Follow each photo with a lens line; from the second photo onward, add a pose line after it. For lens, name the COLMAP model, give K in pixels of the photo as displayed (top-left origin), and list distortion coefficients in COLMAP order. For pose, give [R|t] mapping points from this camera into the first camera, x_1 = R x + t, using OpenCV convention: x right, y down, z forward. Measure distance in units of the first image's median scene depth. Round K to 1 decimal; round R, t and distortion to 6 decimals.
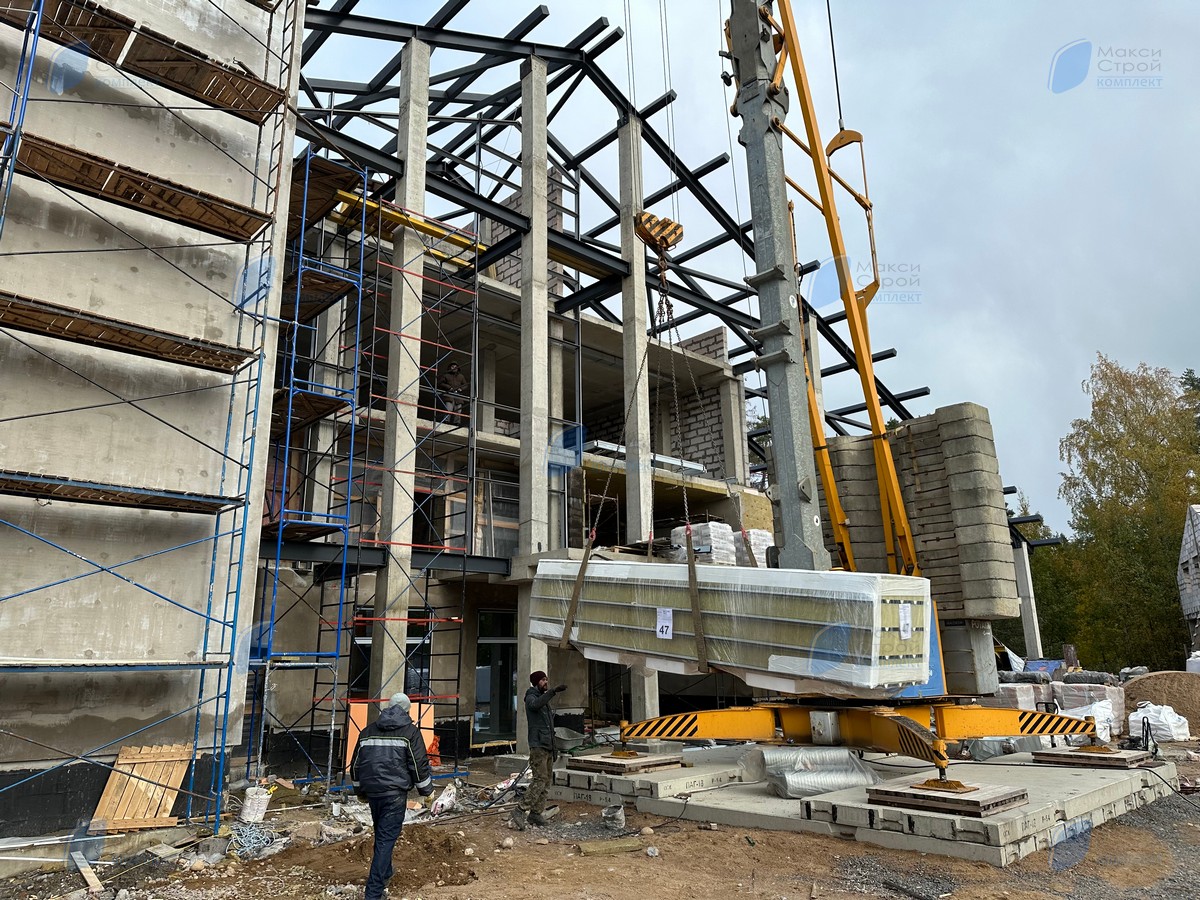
lens RADIAL K [[847.5, 0, 600.0], [0, 847.5, 450.0], [0, 0, 1]] dist [0.058446, -0.082865]
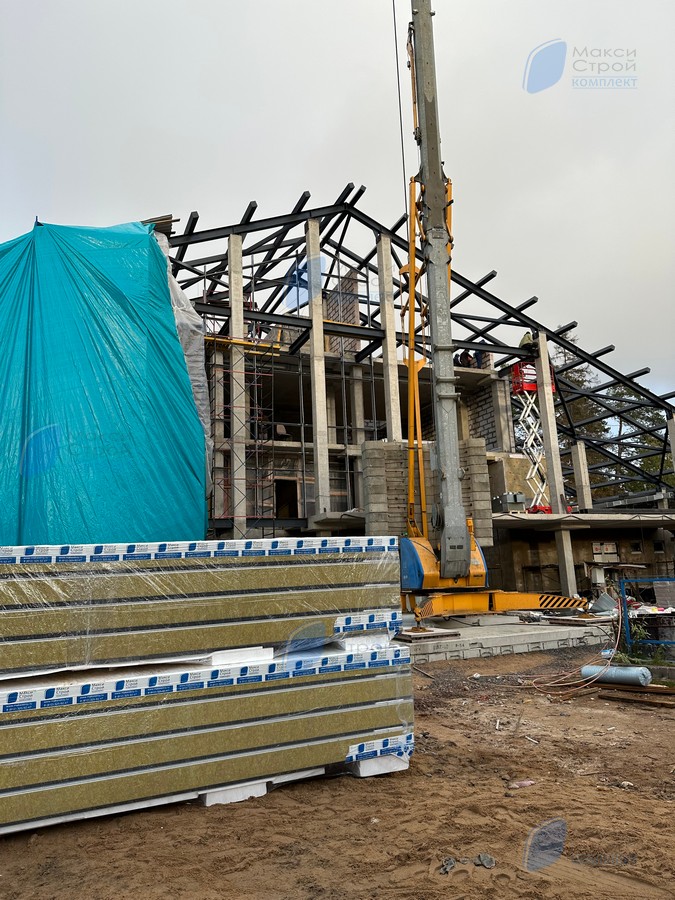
lens RADIAL K [[635.6, 0, 337.5], [0, 635.6, 450.0], [0, 0, 1]] dist [0.117304, -0.179077]
pose [[0.942554, -0.091637, -0.321240, 0.426876], [0.109189, 0.993332, 0.037016, -0.062441], [0.315706, -0.069966, 0.946274, -0.269463]]
